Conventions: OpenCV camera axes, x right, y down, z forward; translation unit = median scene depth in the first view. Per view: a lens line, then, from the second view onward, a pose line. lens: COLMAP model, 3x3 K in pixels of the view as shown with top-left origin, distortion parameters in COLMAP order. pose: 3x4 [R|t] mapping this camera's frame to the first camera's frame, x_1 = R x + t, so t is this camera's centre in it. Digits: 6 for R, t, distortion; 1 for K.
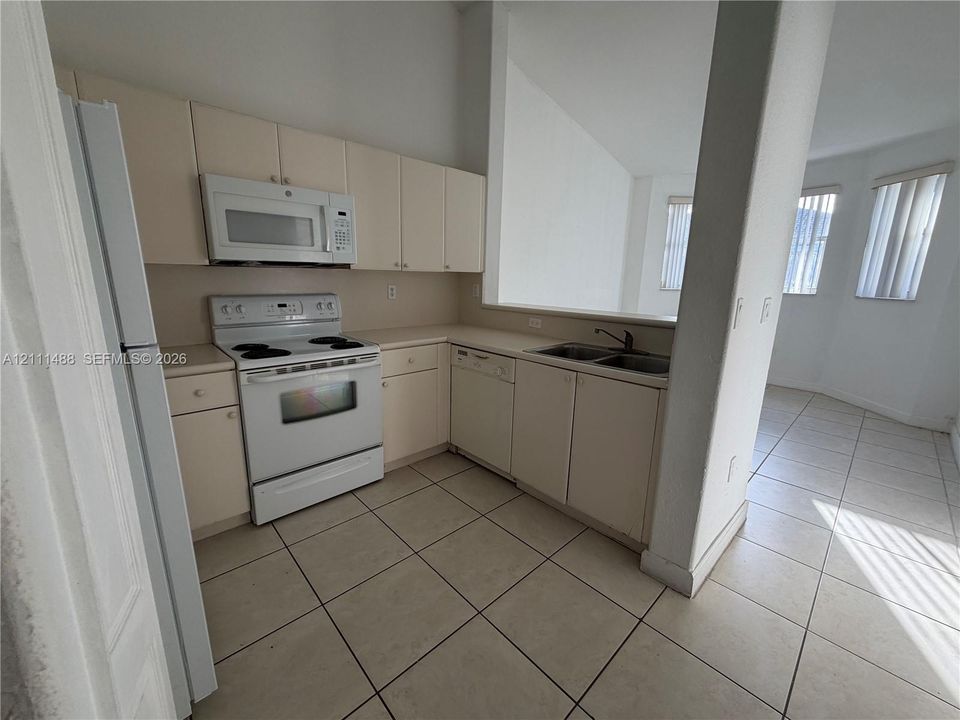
lens RADIAL K [[381.7, 0, 475.9], [0, 381.7, 359.0], [0, 0, 1]] dist [0.000441, -0.000038]
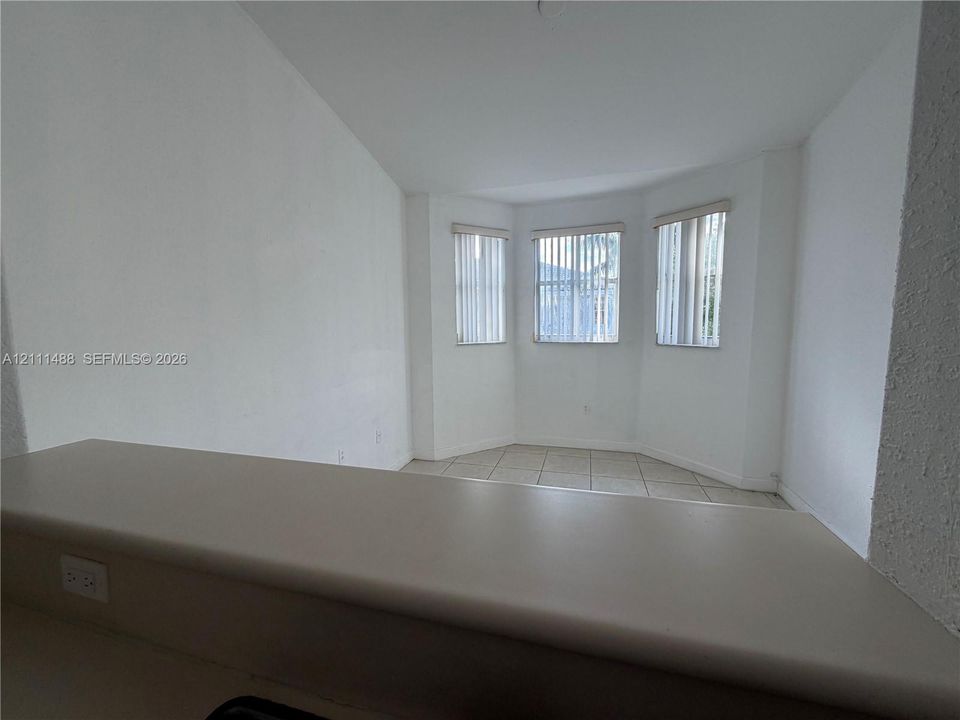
lens RADIAL K [[381.7, 0, 475.9], [0, 381.7, 359.0], [0, 0, 1]] dist [0.000441, -0.000038]
pose [[0.855362, -0.081107, 0.511642, 0.183306], [0.139321, 0.987295, -0.076407, -0.127892], [-0.498945, 0.136638, 0.855795, 0.484288]]
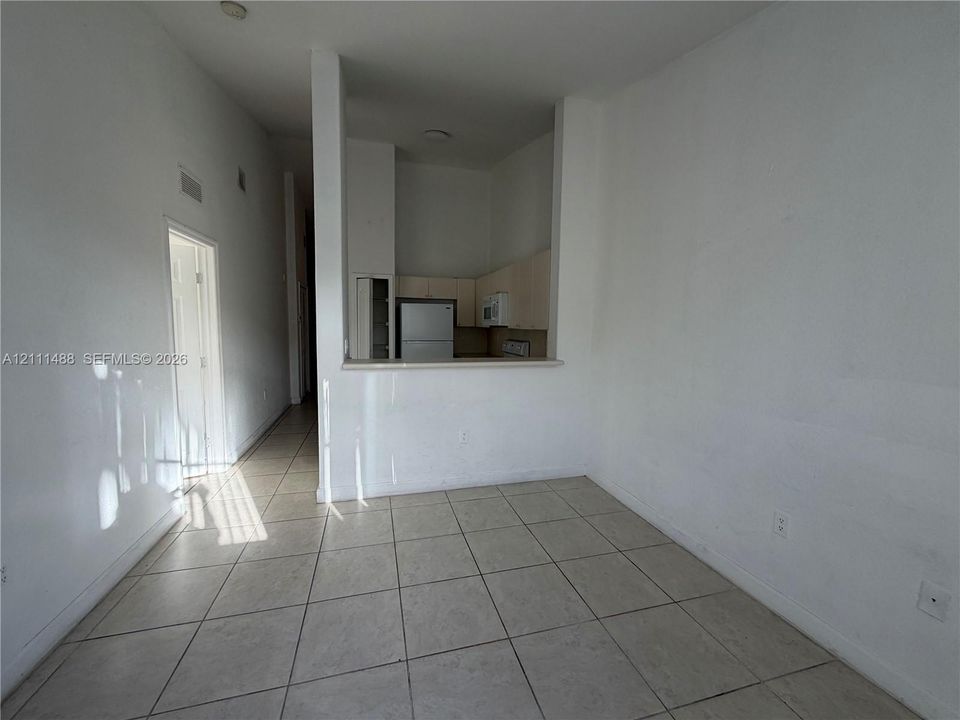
lens RADIAL K [[381.7, 0, 475.9], [0, 381.7, 359.0], [0, 0, 1]] dist [0.000441, -0.000038]
pose [[-0.456252, 0.053609, -0.888234, 0.904439], [-0.208648, 0.963911, 0.165351, -0.234426], [0.865044, 0.260770, -0.428601, 1.078126]]
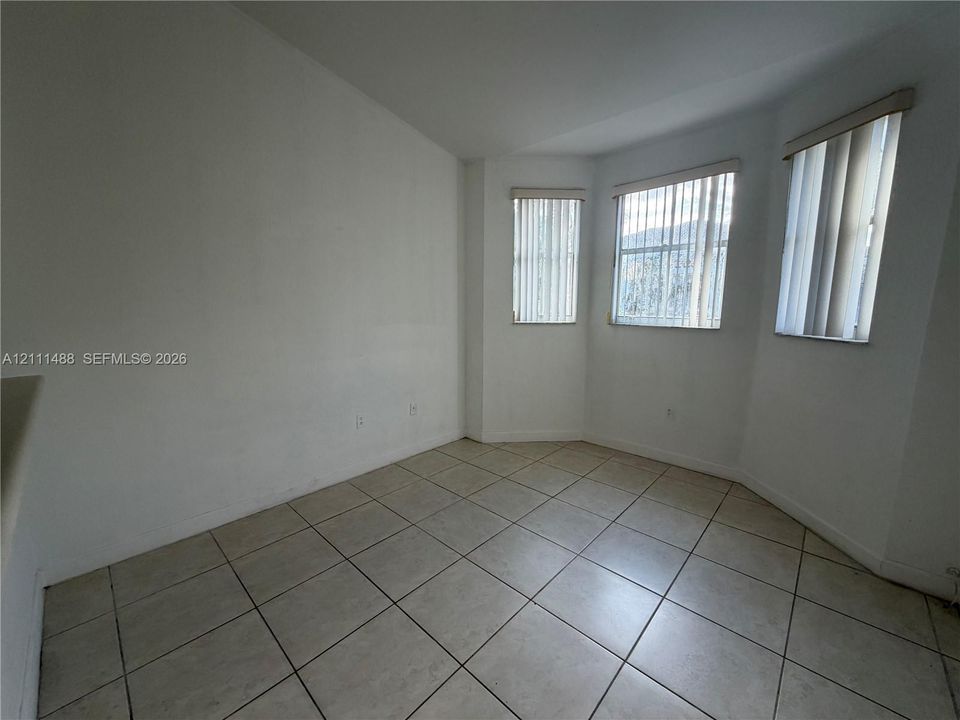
lens RADIAL K [[381.7, 0, 475.9], [0, 381.7, 359.0], [0, 0, 1]] dist [0.000441, -0.000038]
pose [[0.997287, -0.029423, 0.067473, 0.507559], [0.033689, 0.997445, -0.062990, -0.107003], [-0.065447, 0.065092, 0.995731, 0.454891]]
